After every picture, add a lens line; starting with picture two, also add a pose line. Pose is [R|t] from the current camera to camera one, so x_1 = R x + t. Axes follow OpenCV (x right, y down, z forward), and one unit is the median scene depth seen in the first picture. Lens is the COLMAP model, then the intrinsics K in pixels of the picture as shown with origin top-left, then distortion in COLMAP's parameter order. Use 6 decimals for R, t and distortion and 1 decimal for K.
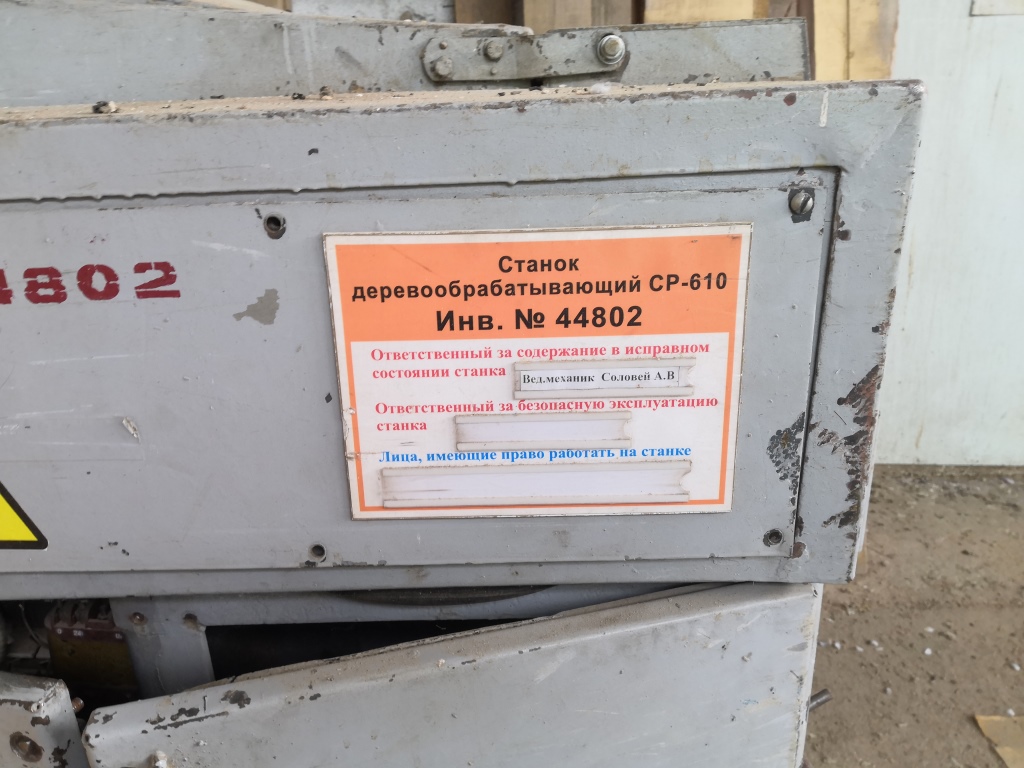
lens RADIAL K [[766.3, 0, 512.8], [0, 766.3, 383.8], [0, 0, 1]] dist [0.054860, -0.069985]
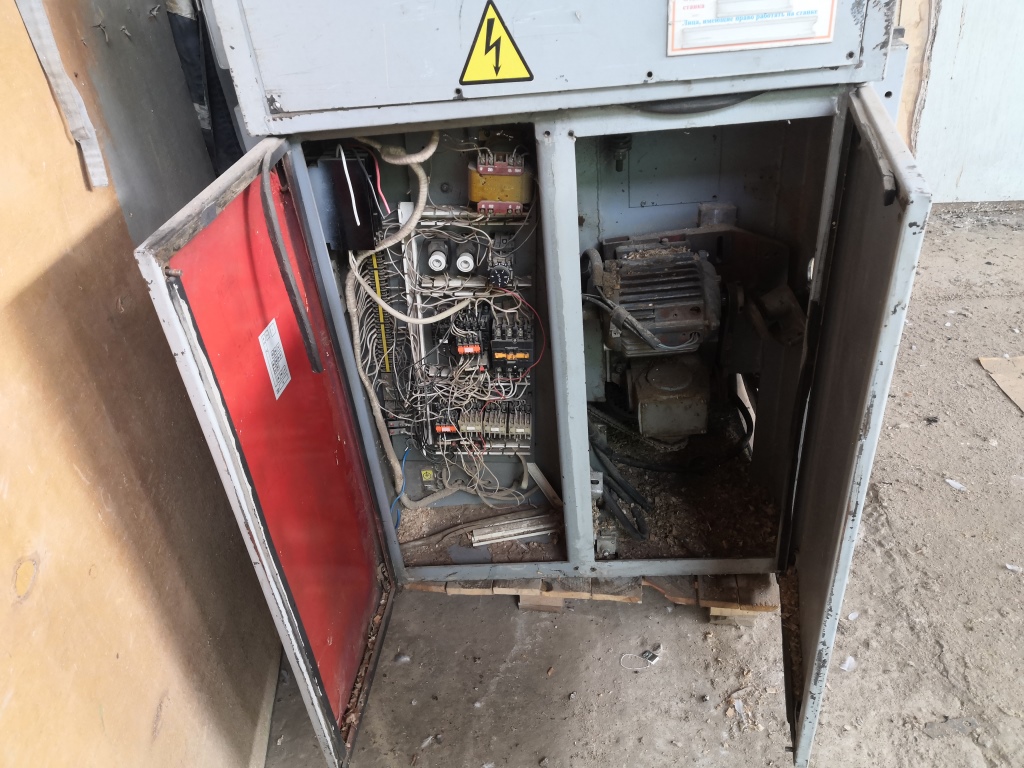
lens RADIAL K [[766.3, 0, 511.8], [0, 766.3, 382.4], [0, 0, 1]] dist [0.054860, -0.069985]
pose [[0.997765, -0.033436, -0.057848, -0.130061], [0.045001, 0.976253, 0.211908, 0.140747], [0.049389, -0.214038, 0.975576, -0.345483]]
